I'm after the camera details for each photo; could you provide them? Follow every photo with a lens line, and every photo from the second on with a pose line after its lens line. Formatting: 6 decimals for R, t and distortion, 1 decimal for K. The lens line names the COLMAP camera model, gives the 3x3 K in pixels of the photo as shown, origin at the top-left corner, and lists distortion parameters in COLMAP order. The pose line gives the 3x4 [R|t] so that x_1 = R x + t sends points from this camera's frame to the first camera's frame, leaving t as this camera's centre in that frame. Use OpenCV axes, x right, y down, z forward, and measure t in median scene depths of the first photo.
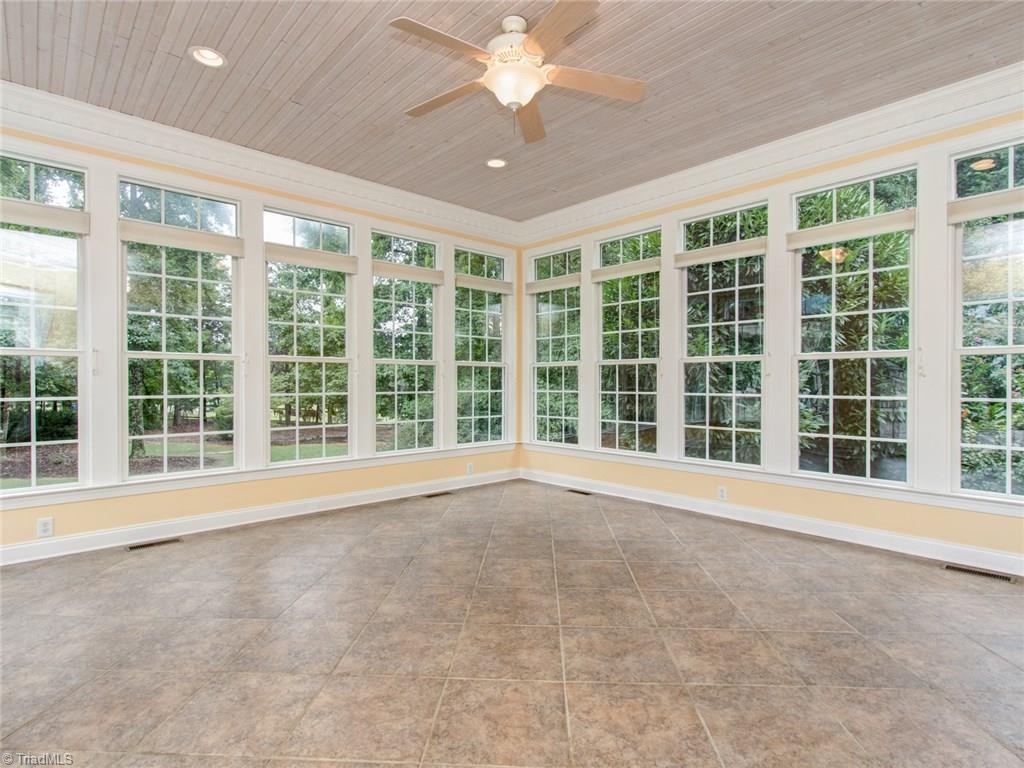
lens RADIAL K [[518.6, 0, 504.3], [0, 518.6, 388.3], [0, 0, 1]] dist [0.018345, -0.000462]
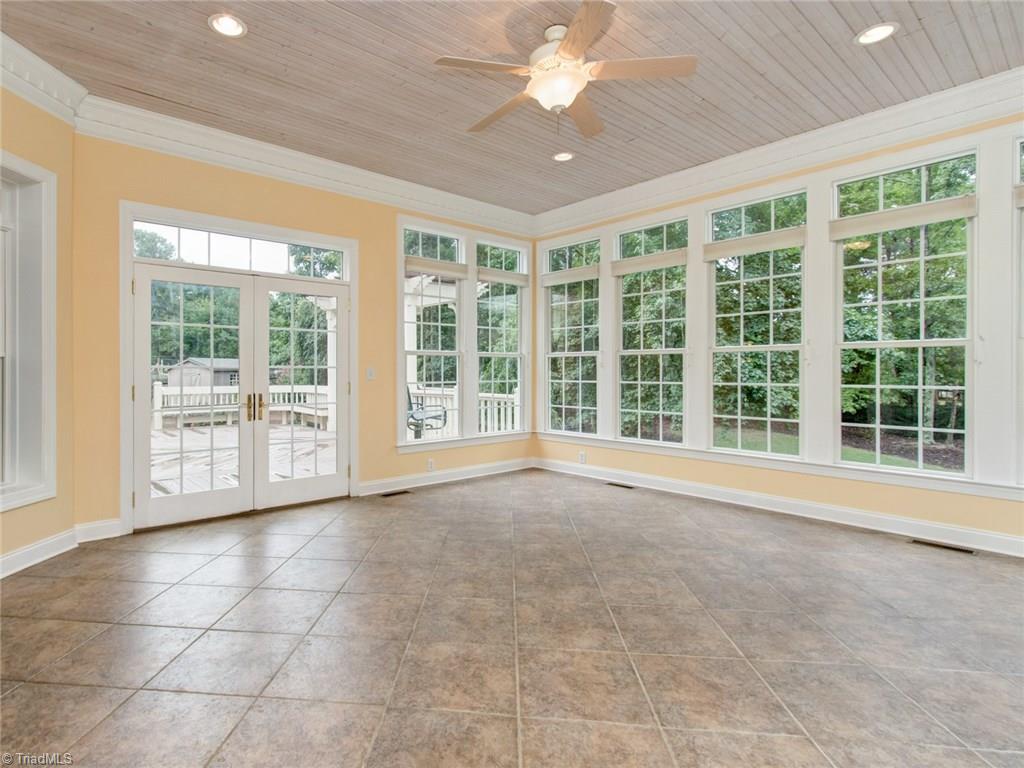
lens RADIAL K [[550.9, 0, 506.3], [0, 550.9, 373.6], [0, 0, 1]] dist [0.001031, -0.003927]
pose [[-0.000576, 0.003179, -0.999995, 1.065530], [-0.012467, 0.999917, 0.003186, -0.017080], [0.999922, 0.012468, -0.000537, 0.830043]]
